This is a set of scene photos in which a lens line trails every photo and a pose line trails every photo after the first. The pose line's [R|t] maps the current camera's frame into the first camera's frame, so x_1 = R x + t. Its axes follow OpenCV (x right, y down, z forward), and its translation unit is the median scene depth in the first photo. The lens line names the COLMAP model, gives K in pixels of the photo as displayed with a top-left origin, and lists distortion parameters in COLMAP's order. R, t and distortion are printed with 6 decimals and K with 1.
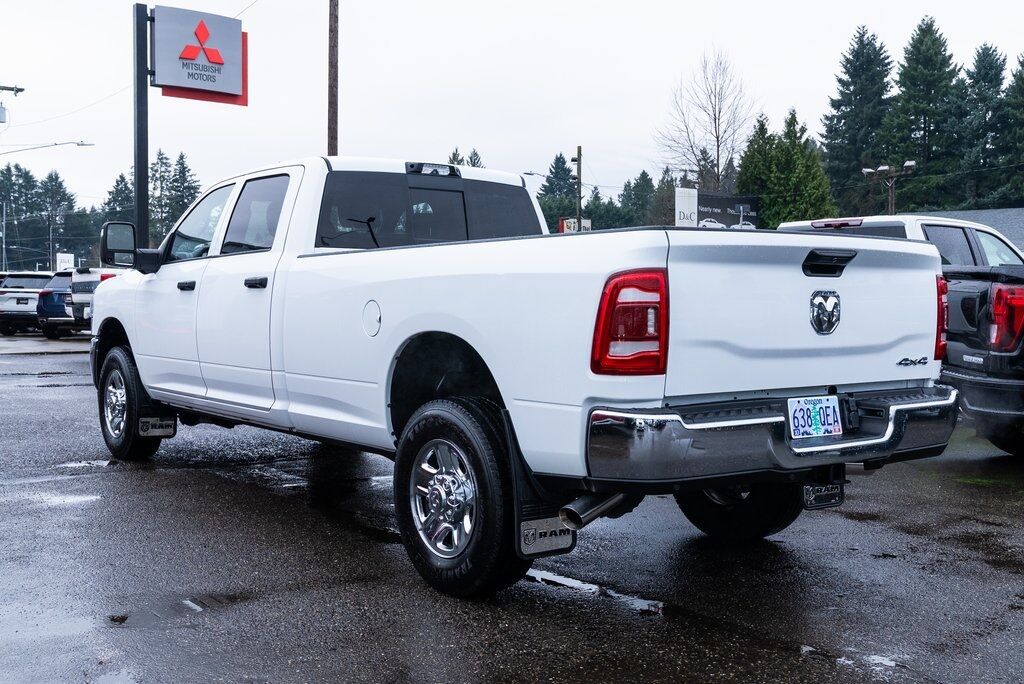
lens RADIAL K [[1114.6, 0, 513.3], [0, 1114.6, 334.6], [0, 0, 1]] dist [0.015494, 0.000000]
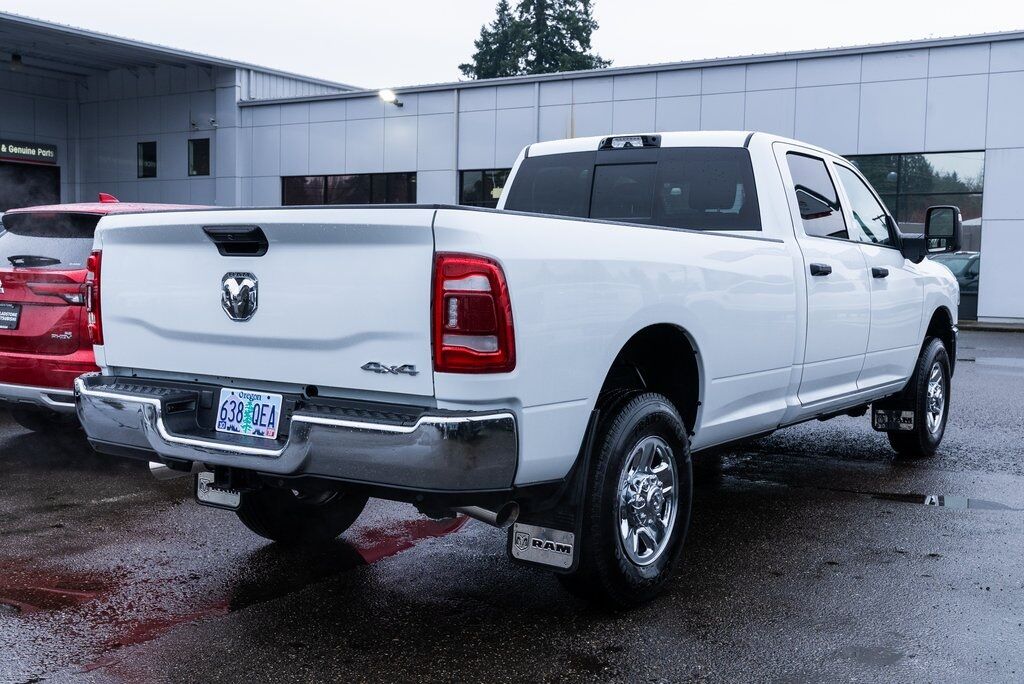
lens RADIAL K [[1143.7, 0, 508.4], [0, 1143.7, 340.5], [0, 0, 1]] dist [0.017739, 0.000000]
pose [[0.319311, 0.060973, -0.945686, 1.208288], [-0.044385, 0.997795, 0.049346, -0.039174], [0.946610, 0.026217, 0.321313, 0.906447]]
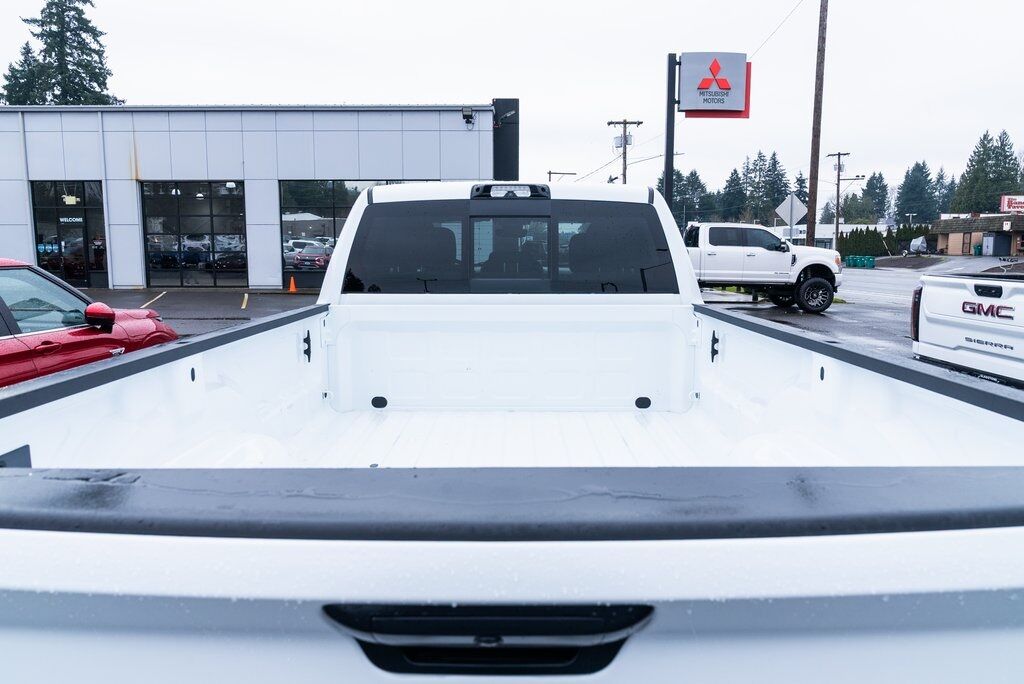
lens RADIAL K [[698.5, 0, 513.2], [0, 698.5, 338.8], [0, 0, 1]] dist [-0.033552, 0.019280]
pose [[0.795817, 0.073469, -0.601064, 0.366252], [-0.013438, 0.994511, 0.103768, -0.140609], [0.605388, -0.074503, 0.792436, 0.885099]]
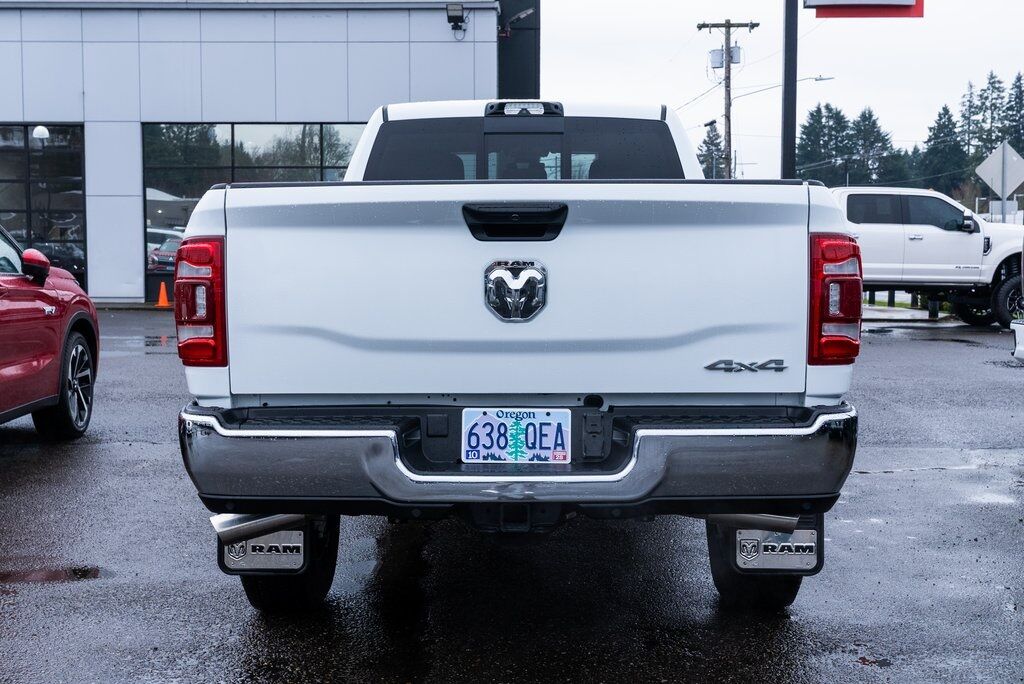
lens RADIAL K [[1317.9, 0, 508.5], [0, 1317.9, 343.8], [0, 0, 1]] dist [0.029213, 0.000000]
pose [[0.785014, 0.035209, -0.618476, 0.795599], [-0.012711, 0.999089, 0.040744, -0.020483], [0.619347, -0.024123, 0.784746, 0.332473]]
